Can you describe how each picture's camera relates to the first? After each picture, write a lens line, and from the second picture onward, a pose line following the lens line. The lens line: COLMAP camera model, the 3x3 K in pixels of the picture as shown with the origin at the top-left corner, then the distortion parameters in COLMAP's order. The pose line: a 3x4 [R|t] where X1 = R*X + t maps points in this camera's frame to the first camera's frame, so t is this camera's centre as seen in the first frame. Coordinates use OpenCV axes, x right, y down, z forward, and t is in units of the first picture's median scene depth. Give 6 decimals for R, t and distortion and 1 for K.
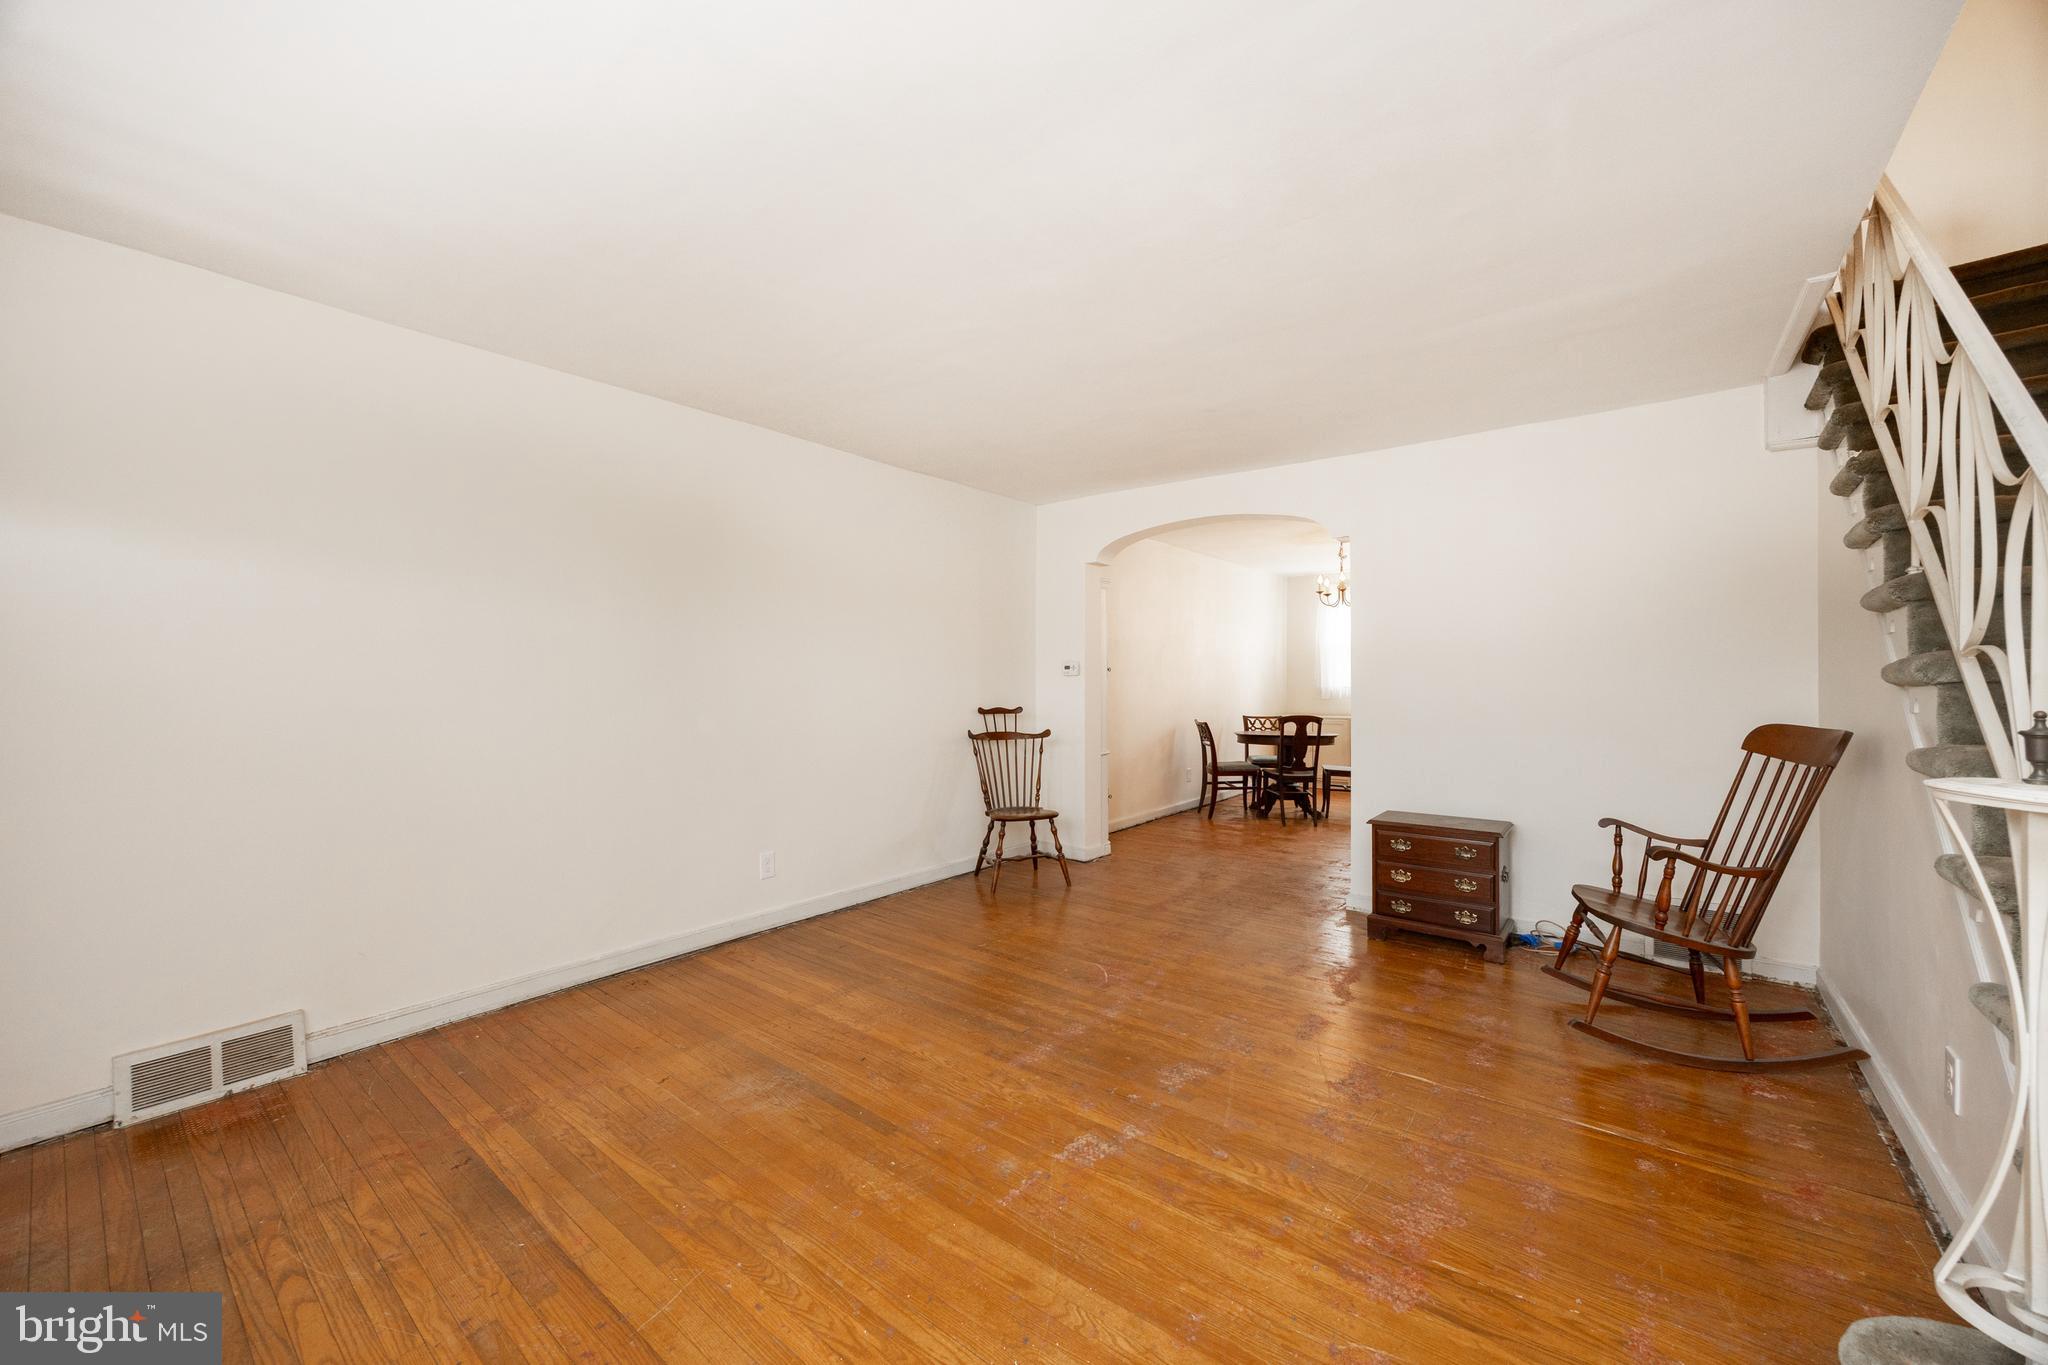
lens RADIAL K [[773.4, 0, 1019.4], [0, 773.4, 678.5], [0, 0, 1]] dist [-0.003118, -0.000093]
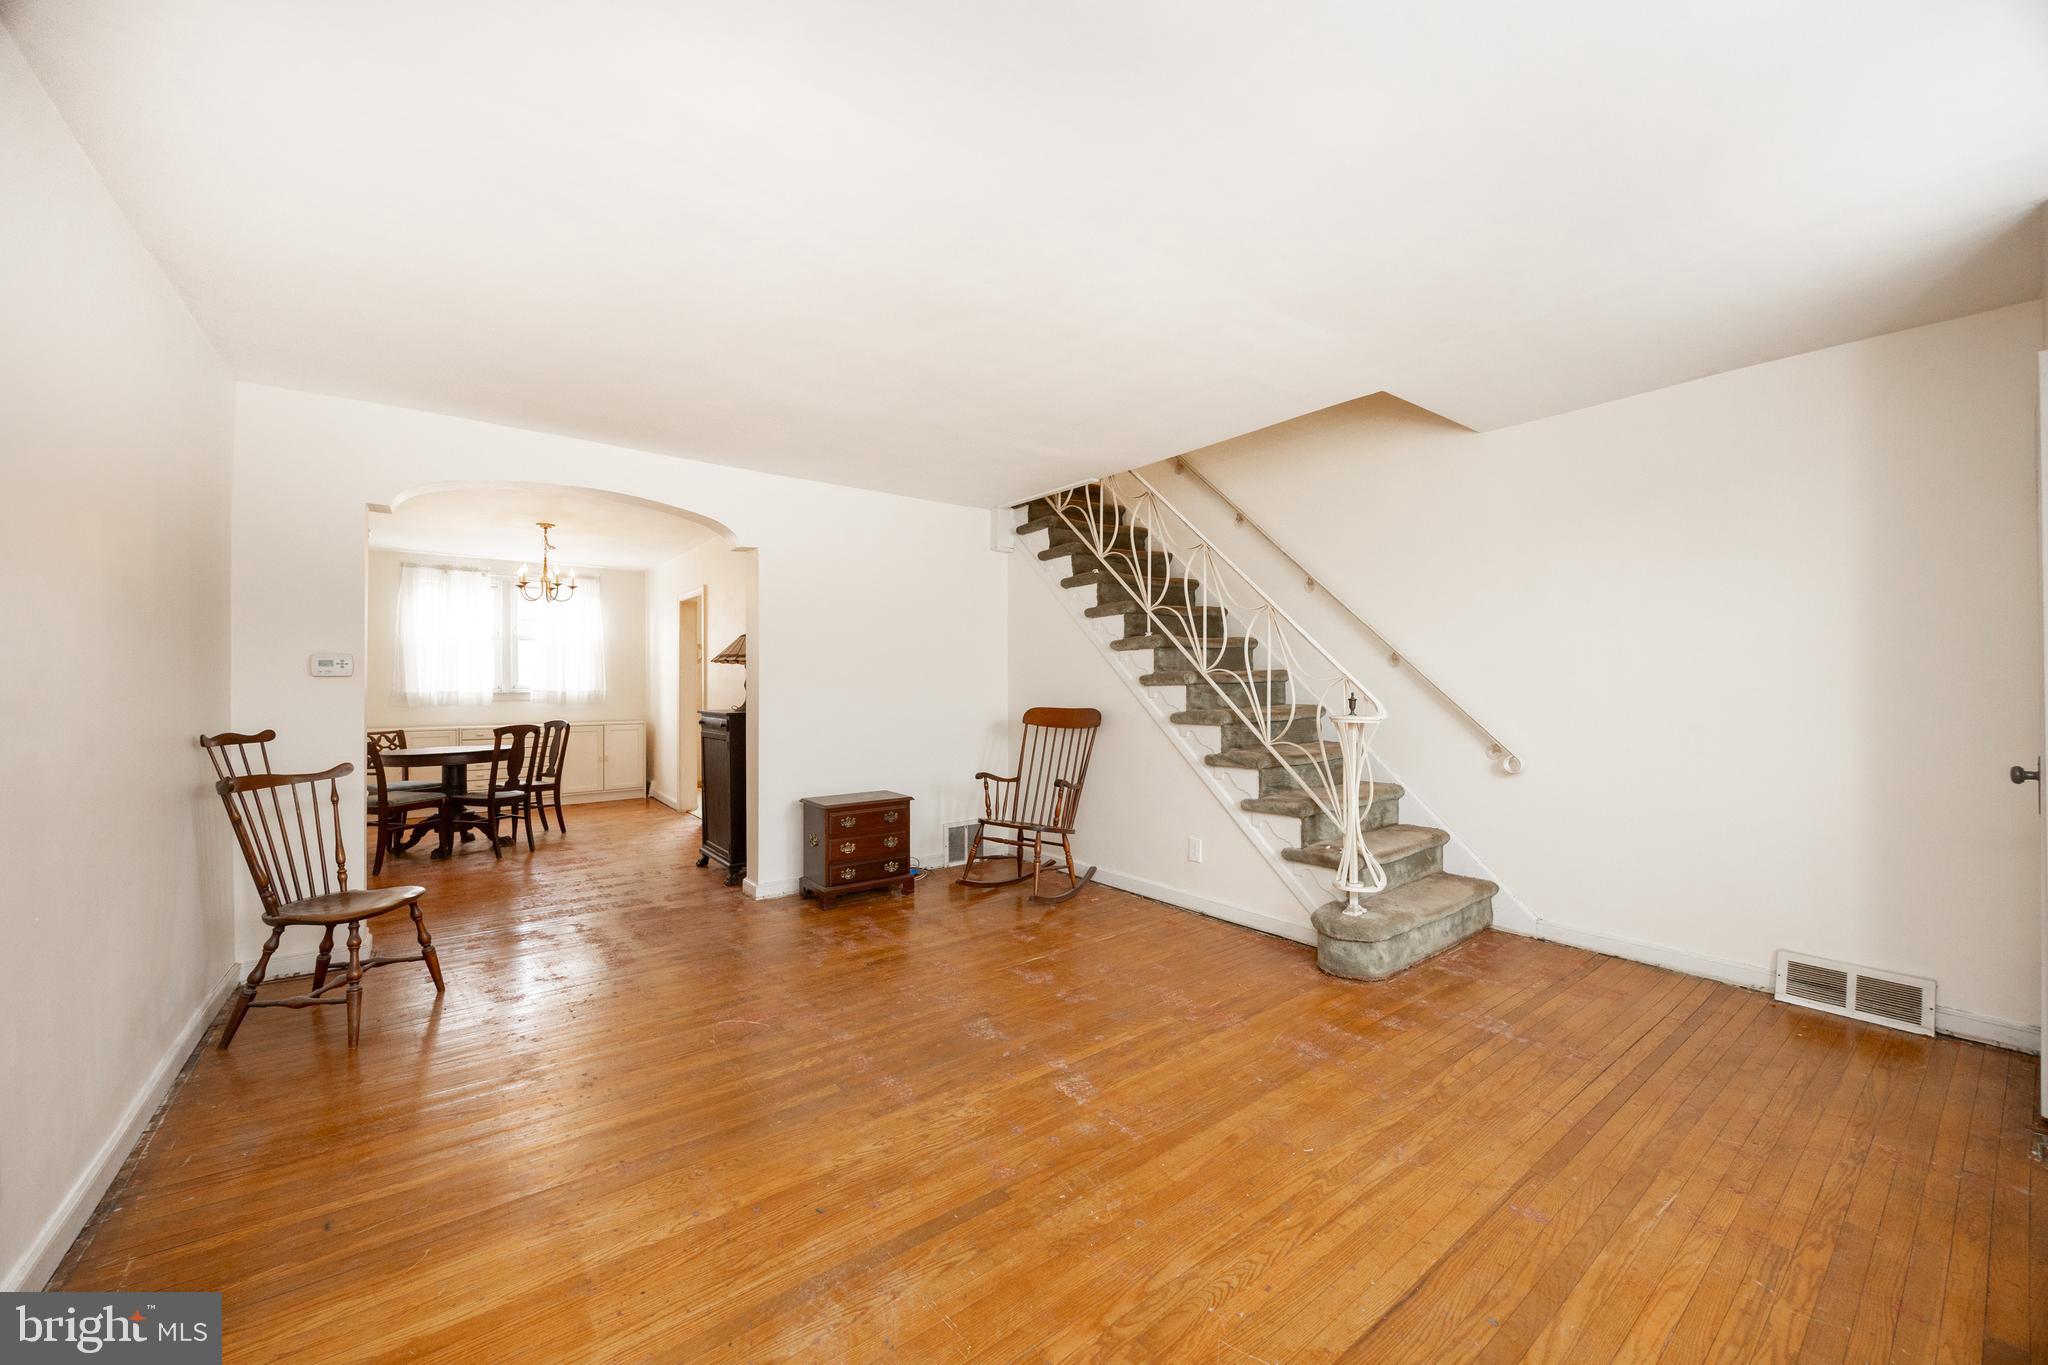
lens RADIAL K [[772.7, 0, 1026.5], [0, 772.7, 678.6], [0, 0, 1]] dist [-0.006038, 0.000286]
pose [[0.235721, 0.006458, 0.971799, -0.733554], [-0.001913, 0.999979, -0.006182, 0.001710], [-0.971819, -0.000402, 0.235728, 0.552744]]
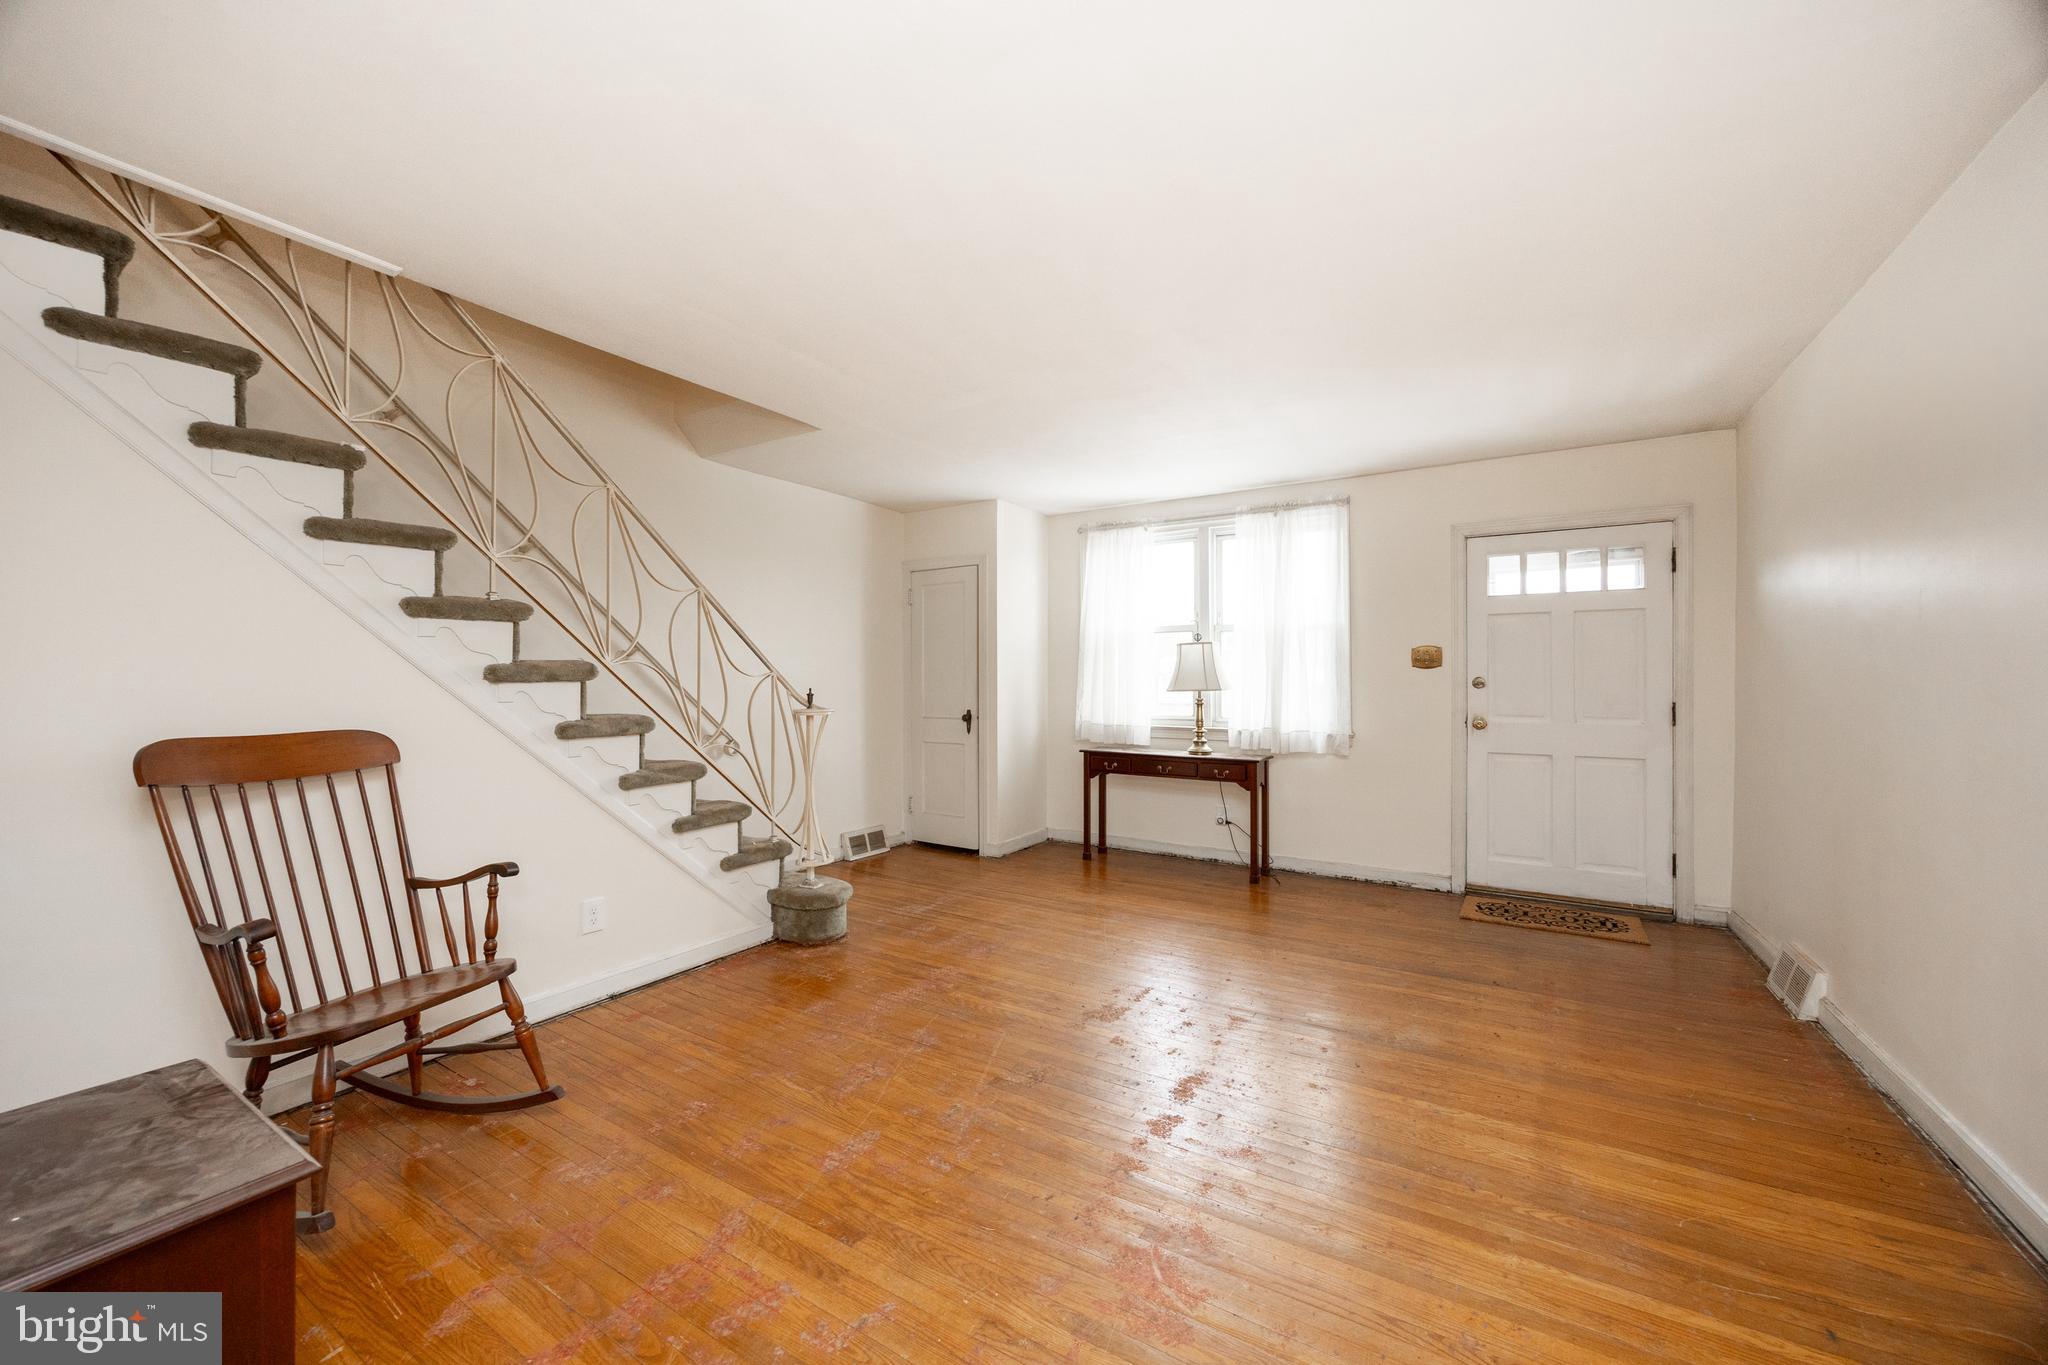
lens RADIAL K [[772.7, 0, 1026.5], [0, 772.7, 678.6], [0, 0, 1]] dist [-0.006038, 0.000286]
pose [[-0.992241, 0.002593, -0.124300, 0.282963], [0.003761, 0.999951, -0.009166, 0.011841], [0.124270, -0.009563, -0.992202, 1.640337]]
